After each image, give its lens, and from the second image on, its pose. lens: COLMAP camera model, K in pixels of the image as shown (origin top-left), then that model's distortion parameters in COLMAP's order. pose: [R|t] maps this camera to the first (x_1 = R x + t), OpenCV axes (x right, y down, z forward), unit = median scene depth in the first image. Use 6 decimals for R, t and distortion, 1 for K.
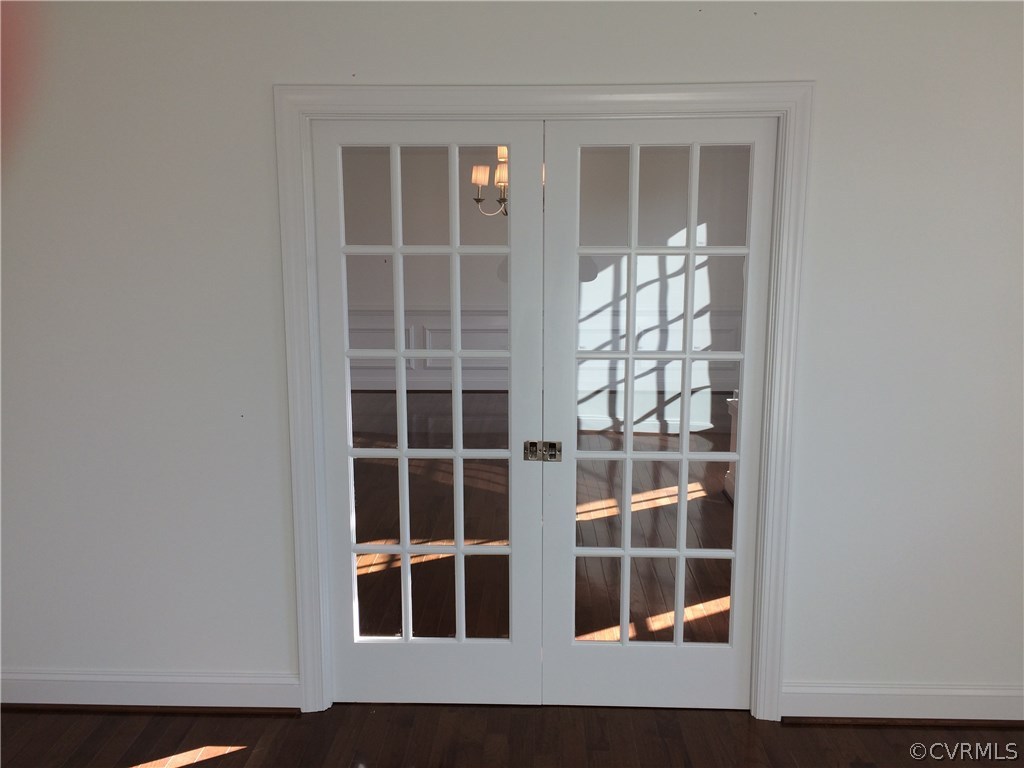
lens RADIAL K [[876.8, 0, 511.2], [0, 876.8, 382.2], [0, 0, 1]] dist [0.043906, -0.035217]
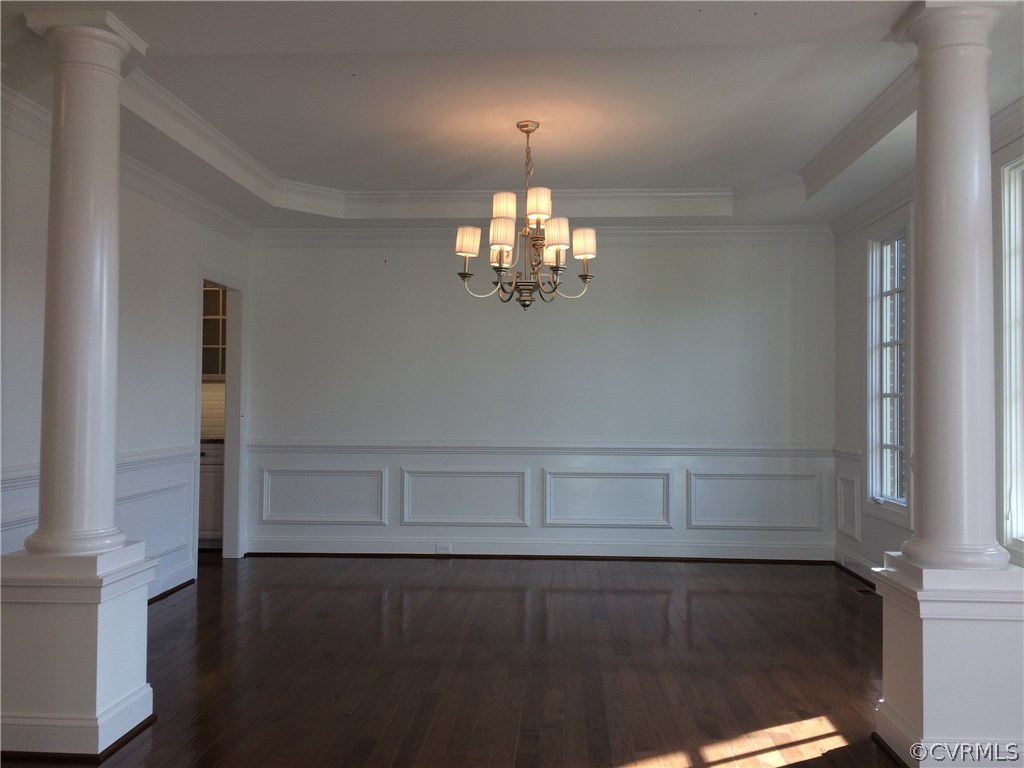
lens RADIAL K [[876.8, 0, 518.5], [0, 876.8, 386.3], [0, 0, 1]] dist [0.043906, -0.035217]
pose [[0.999826, 0.006843, -0.017330, 0.018245], [-0.009943, 0.982561, -0.185676, 0.009084], [0.015757, 0.185816, 0.982458, 0.330387]]
